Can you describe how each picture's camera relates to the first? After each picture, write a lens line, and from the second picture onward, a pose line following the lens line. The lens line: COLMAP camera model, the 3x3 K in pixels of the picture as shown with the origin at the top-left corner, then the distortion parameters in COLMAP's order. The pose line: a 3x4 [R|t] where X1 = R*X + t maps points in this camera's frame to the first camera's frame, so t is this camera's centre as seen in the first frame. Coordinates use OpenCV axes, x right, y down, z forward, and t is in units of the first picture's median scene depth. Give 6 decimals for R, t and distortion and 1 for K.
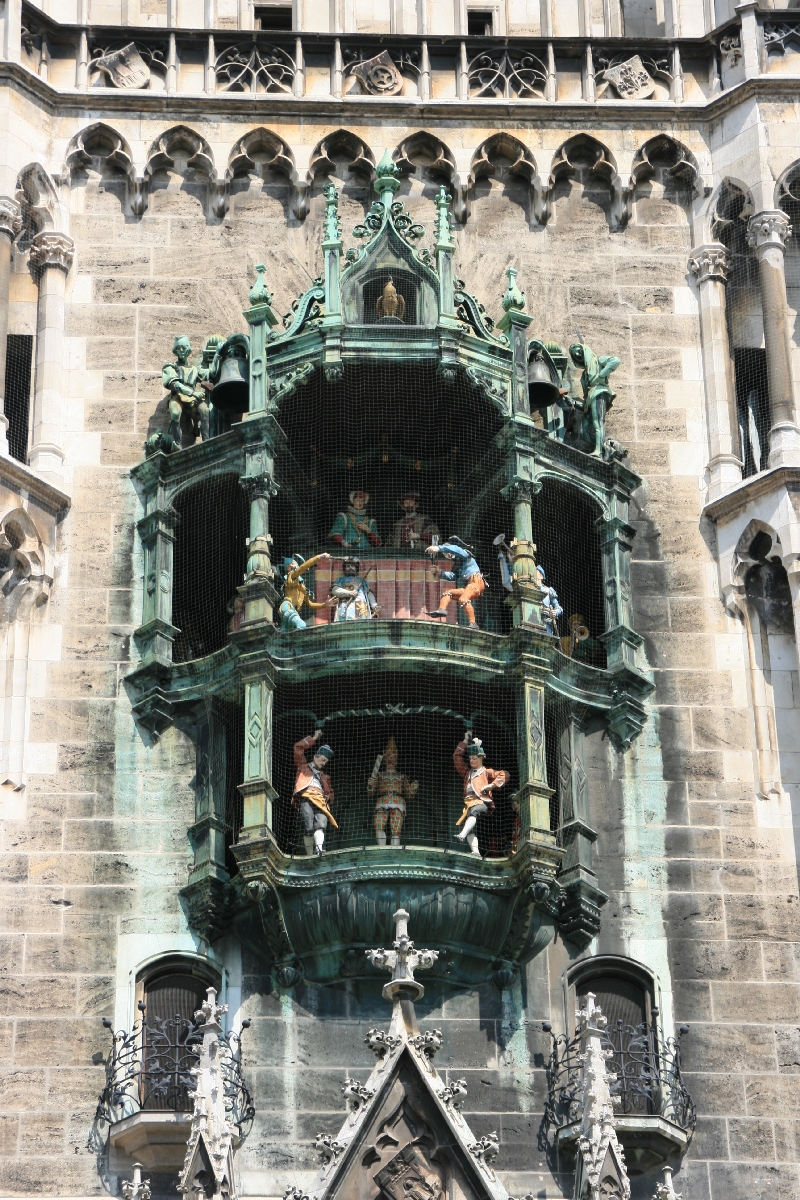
lens RADIAL K [[4043.3, 0, 400.0], [0, 4043.3, 600.0], [0, 0, 1]] dist [0.640525, 0.550362]
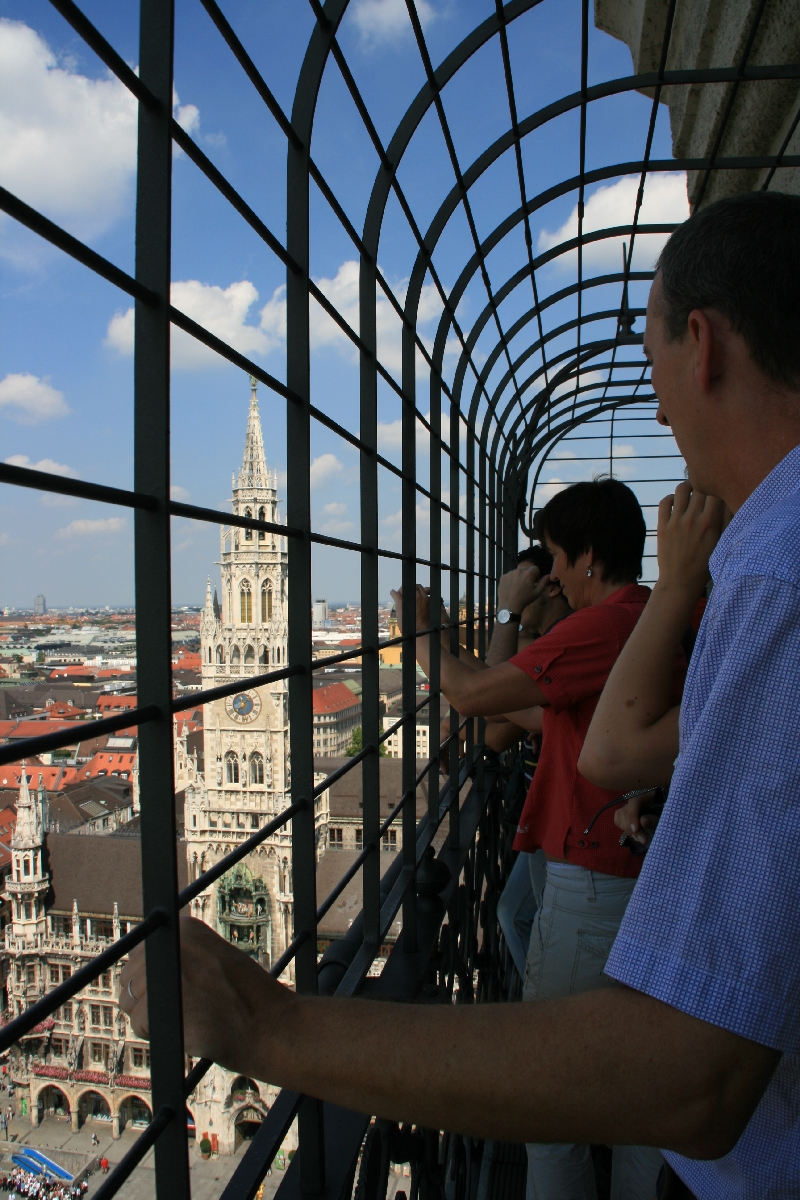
lens RADIAL K [[1012.4, 0, 400.0], [0, 1012.4, 600.0], [0, 0, 1]] dist [-0.173962, 0.112912]
pose [[0.968100, 0.006996, -0.250467, 0.926636], [0.141872, 0.808637, 0.570946, -1.853310], [0.206532, -0.588267, 0.781848, -0.288988]]
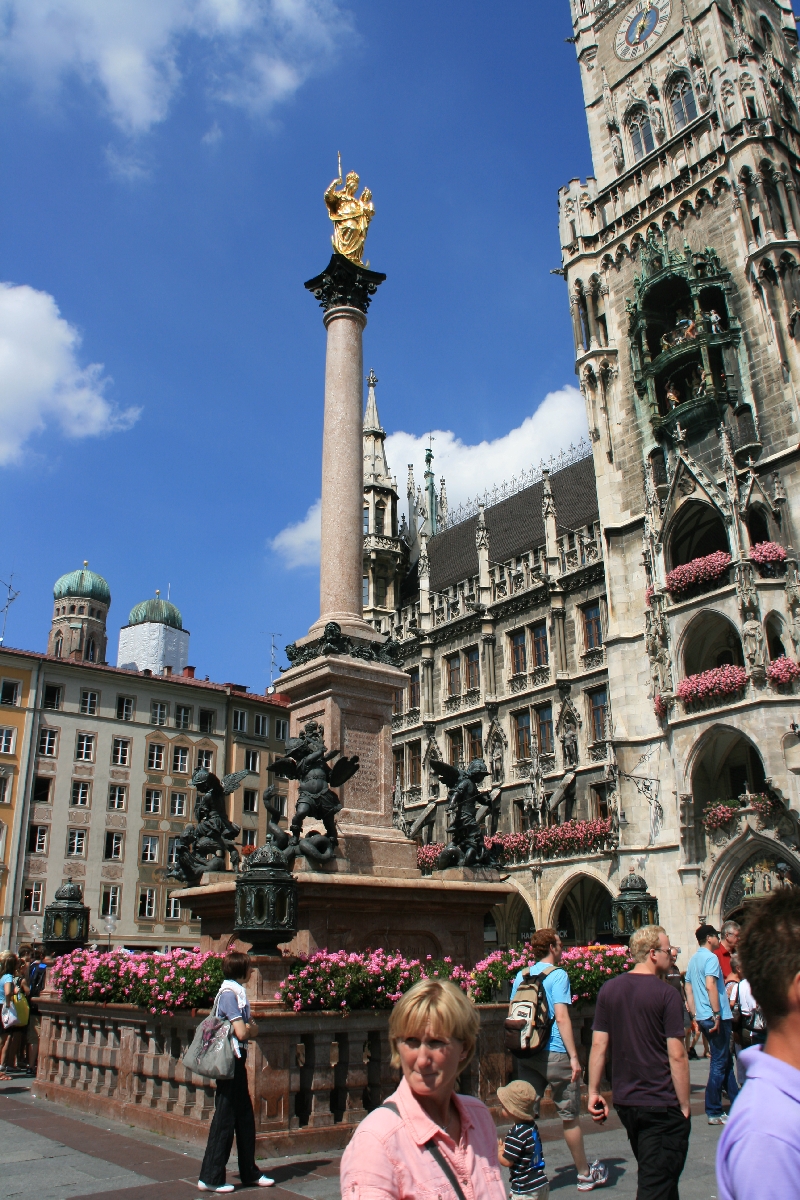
lens RADIAL K [[1012.4, 0, 400.0], [0, 1012.4, 600.0], [0, 0, 1]] dist [-0.173962, 0.112912]
pose [[0.577637, -0.283569, -0.765457, 0.514826], [0.477672, 0.877830, 0.035268, 0.060501], [0.661940, -0.386009, 0.642520, 0.104041]]
